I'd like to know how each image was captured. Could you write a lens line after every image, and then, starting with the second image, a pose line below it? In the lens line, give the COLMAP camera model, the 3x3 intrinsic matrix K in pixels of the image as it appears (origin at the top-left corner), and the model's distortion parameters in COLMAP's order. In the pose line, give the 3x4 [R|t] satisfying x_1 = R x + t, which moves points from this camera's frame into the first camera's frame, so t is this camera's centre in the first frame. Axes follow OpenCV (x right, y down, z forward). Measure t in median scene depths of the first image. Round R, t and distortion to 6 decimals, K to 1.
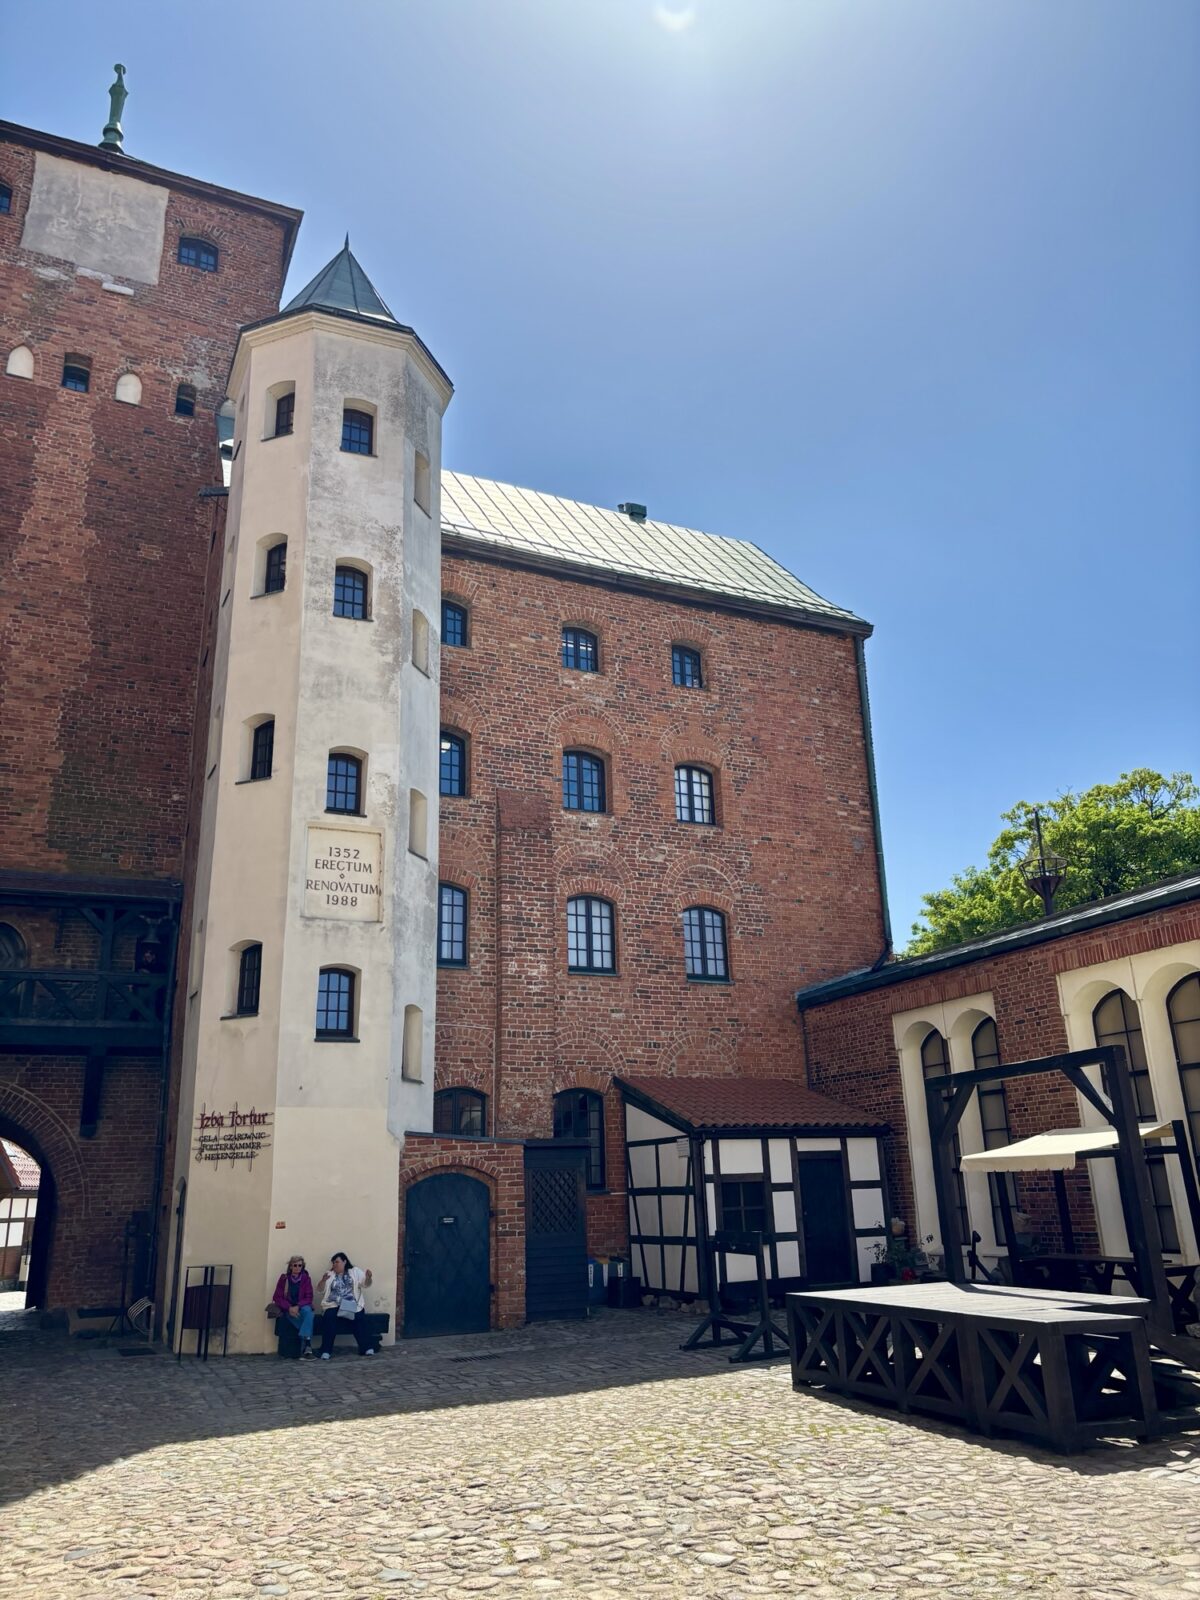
lens RADIAL K [[1208.4, 0, 600.0], [0, 1208.4, 800.0], [0, 0, 1]] dist [0.090267, -0.080247]
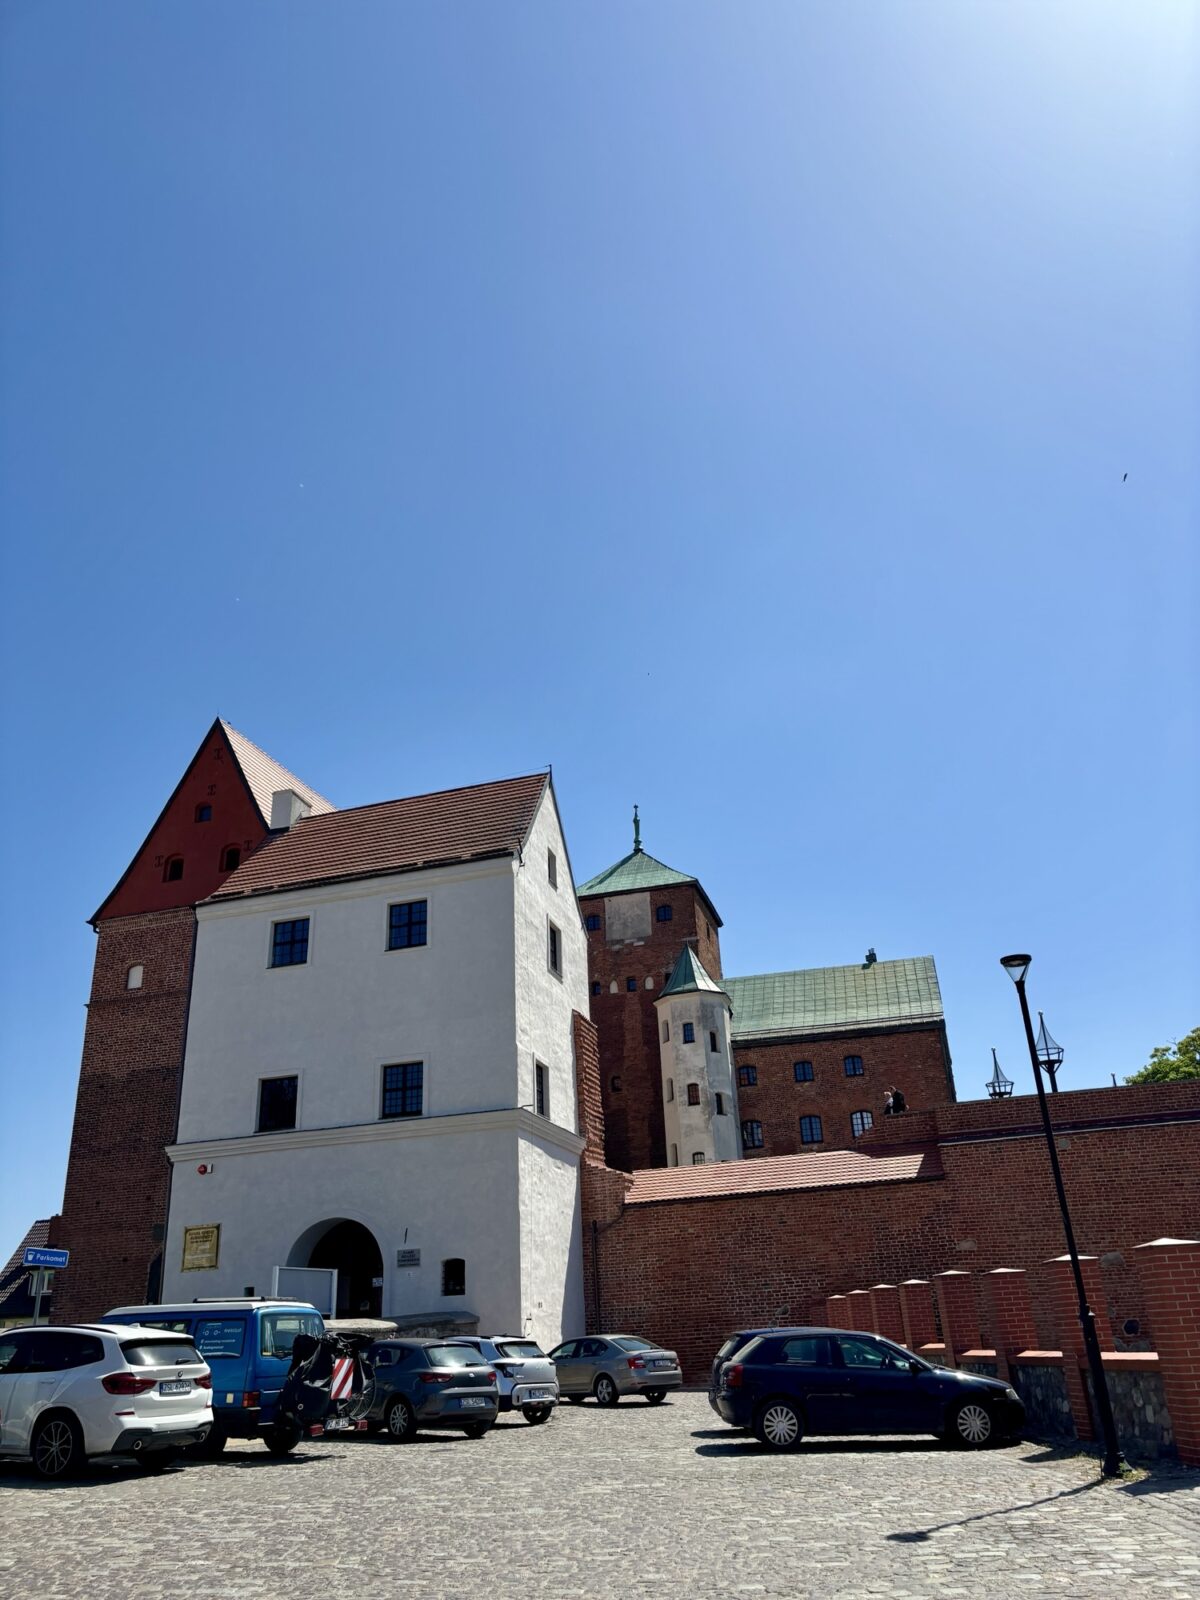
lens RADIAL K [[1208.4, 0, 600.0], [0, 1208.4, 800.0], [0, 0, 1]] dist [0.090267, -0.080247]
pose [[0.767511, -0.273160, -0.579923, 1.272592], [0.229717, 0.961784, -0.149003, -0.386861], [0.598462, -0.018857, 0.800929, -1.256774]]
